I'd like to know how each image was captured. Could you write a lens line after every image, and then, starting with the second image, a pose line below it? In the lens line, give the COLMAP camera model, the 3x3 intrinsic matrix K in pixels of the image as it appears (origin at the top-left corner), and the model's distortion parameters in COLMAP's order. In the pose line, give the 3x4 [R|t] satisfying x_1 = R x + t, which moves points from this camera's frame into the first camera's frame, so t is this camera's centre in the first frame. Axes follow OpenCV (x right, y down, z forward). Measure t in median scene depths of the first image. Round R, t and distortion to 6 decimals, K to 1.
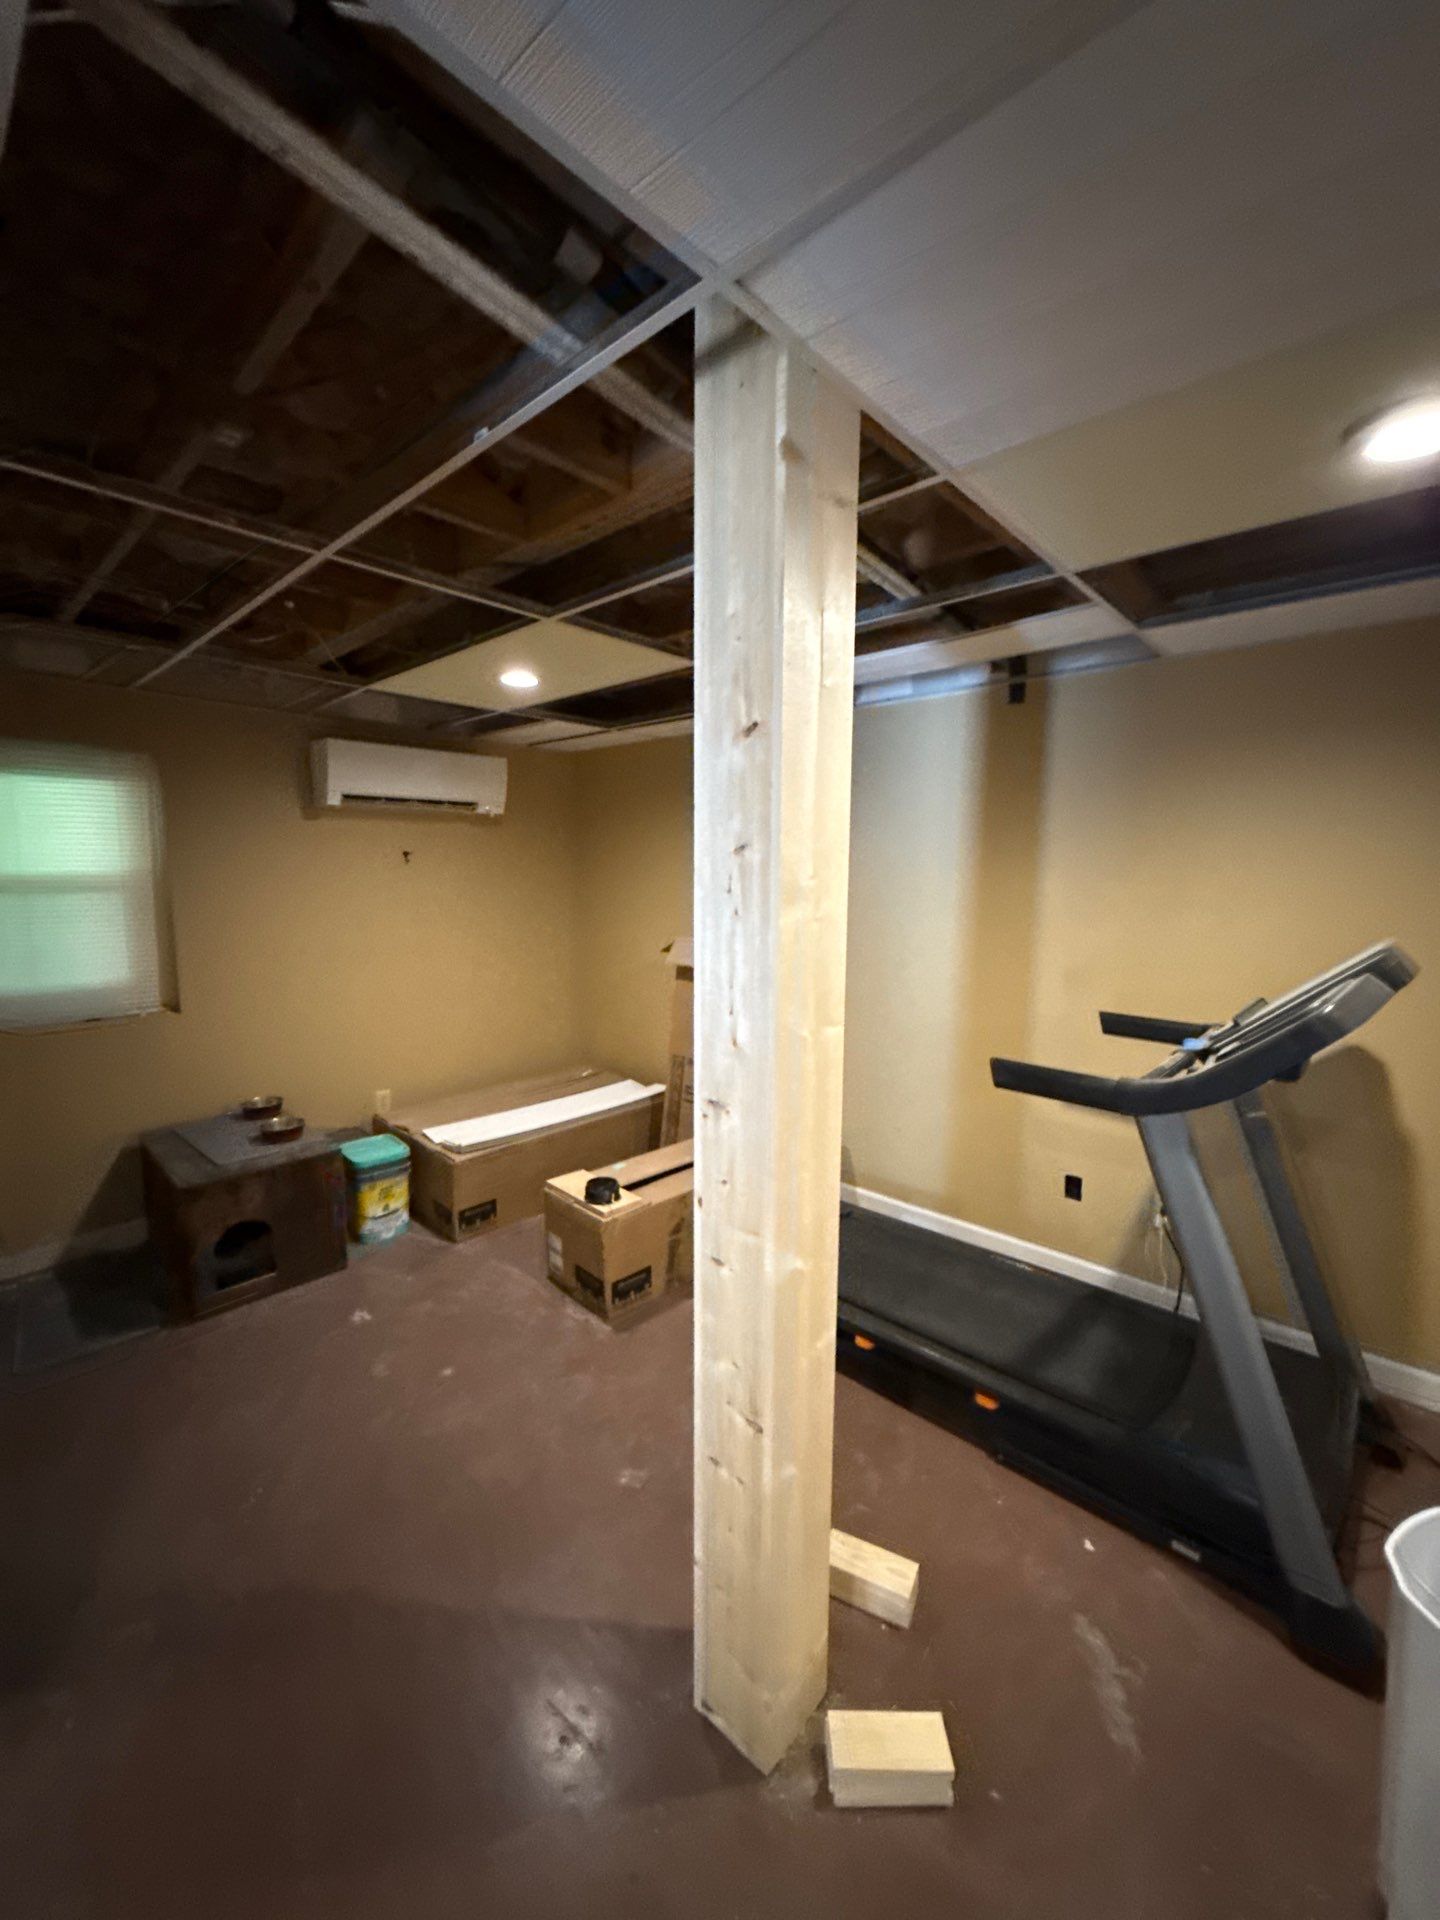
lens RADIAL K [[764.5, 0, 715.9], [0, 764.5, 959.9], [0, 0, 1]] dist [-0.000186, -0.000340]
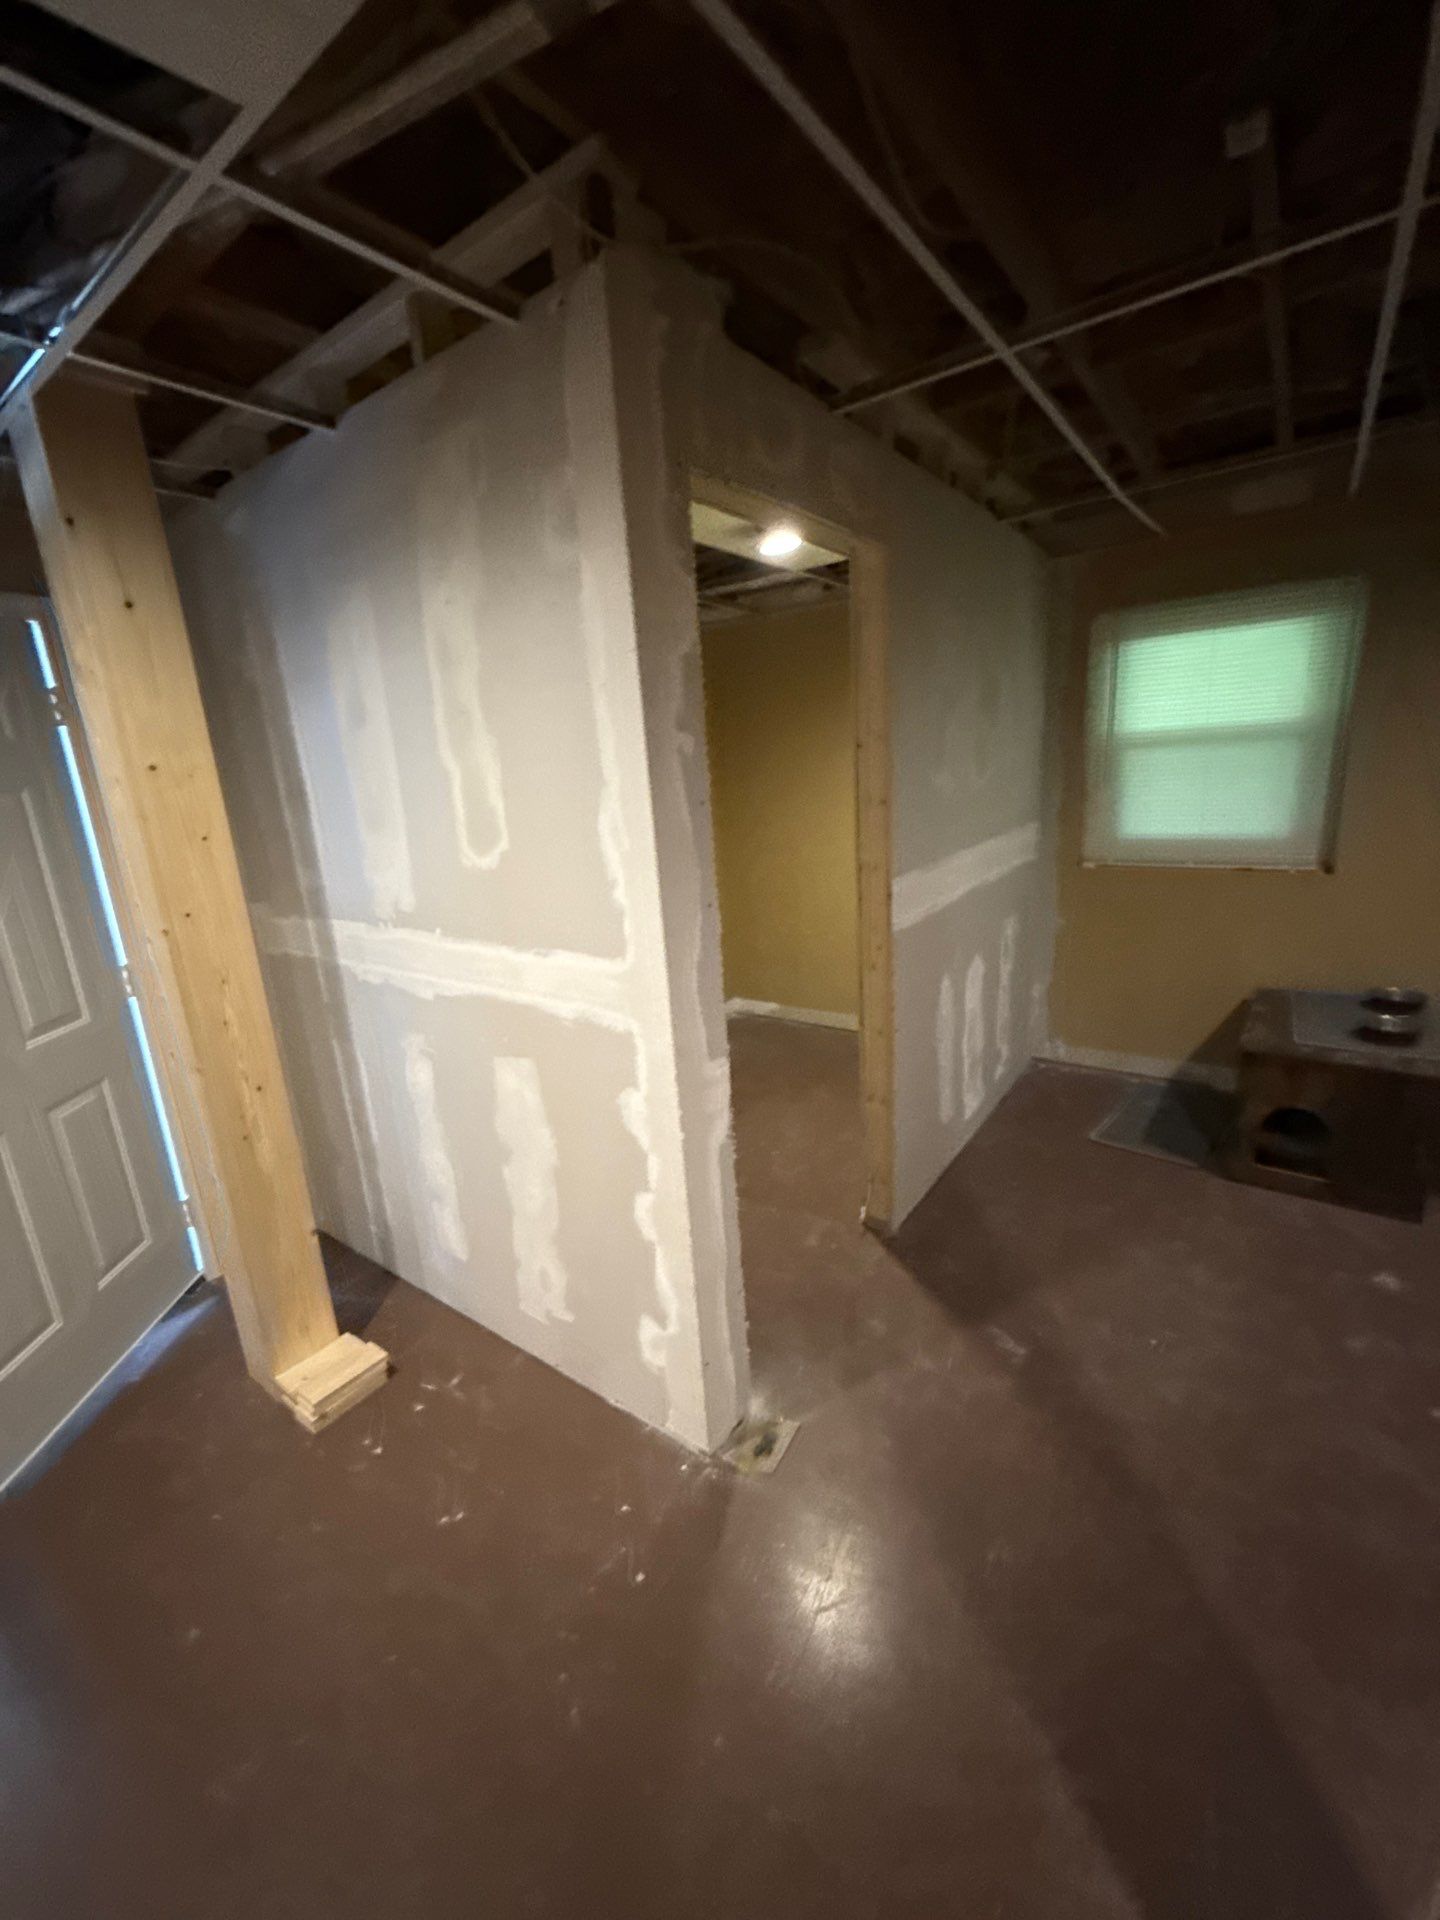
lens RADIAL K [[764.5, 0, 714.8], [0, 764.5, 964.6], [0, 0, 1]] dist [-0.000186, -0.000340]
pose [[0.107396, 0.239778, -0.964869, 0.147451], [-0.053019, 0.970482, 0.235272, -0.002625], [0.992802, 0.025889, 0.116939, 0.201603]]
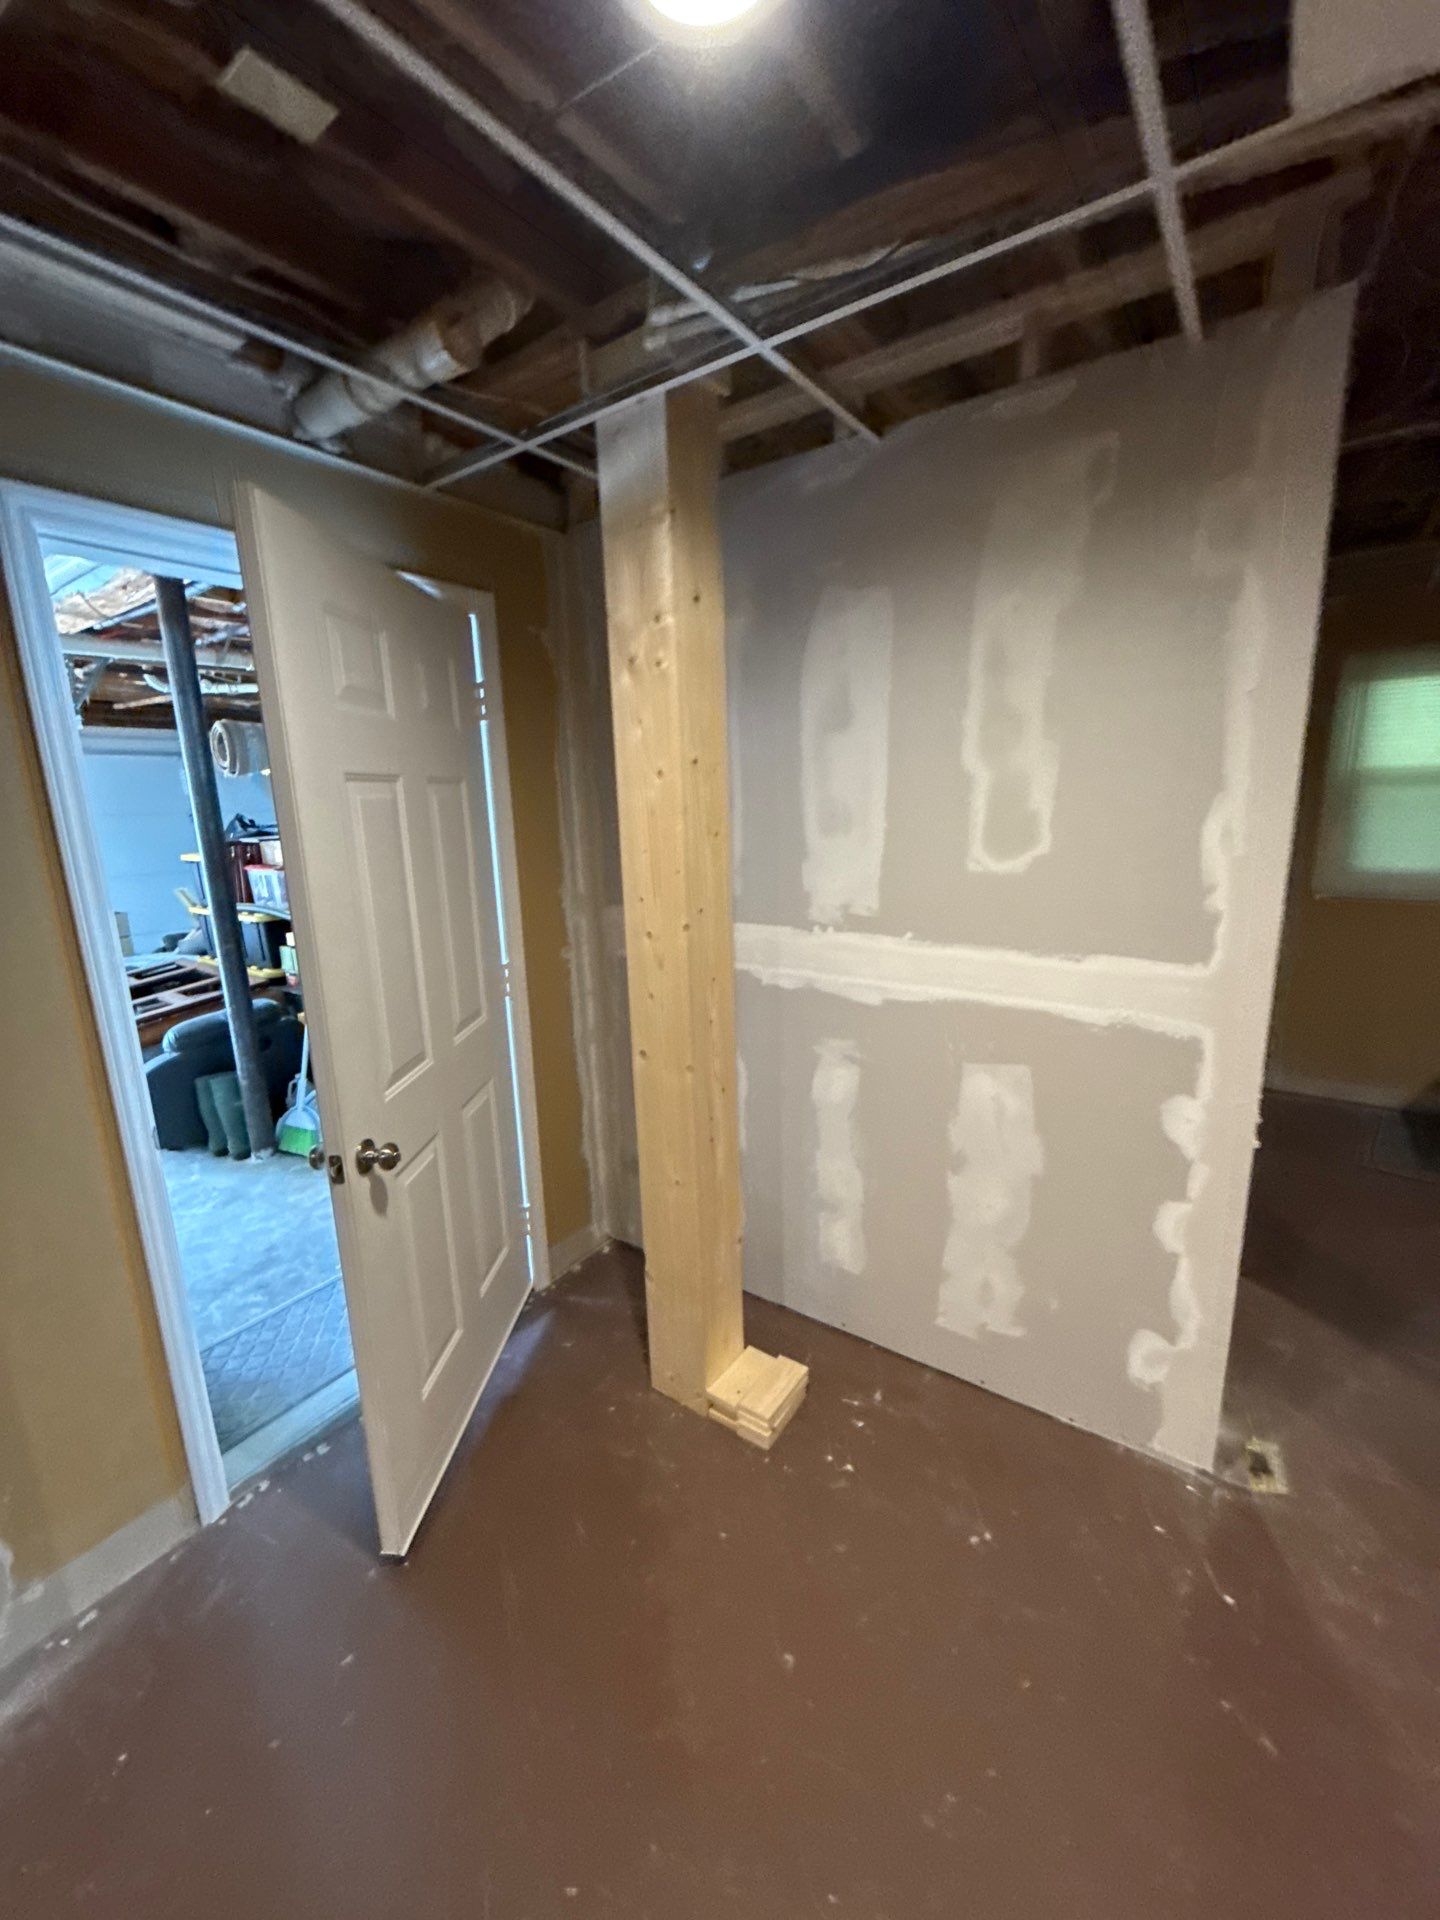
lens RADIAL K [[764.5, 0, 715.1], [0, 764.5, 965.9], [0, 0, 1]] dist [-0.000186, -0.000340]
pose [[0.124609, 0.208067, -0.970145, 0.098665], [-0.084023, 0.976466, 0.198631, 0.048220], [0.988642, 0.056763, 0.139159, -0.228588]]
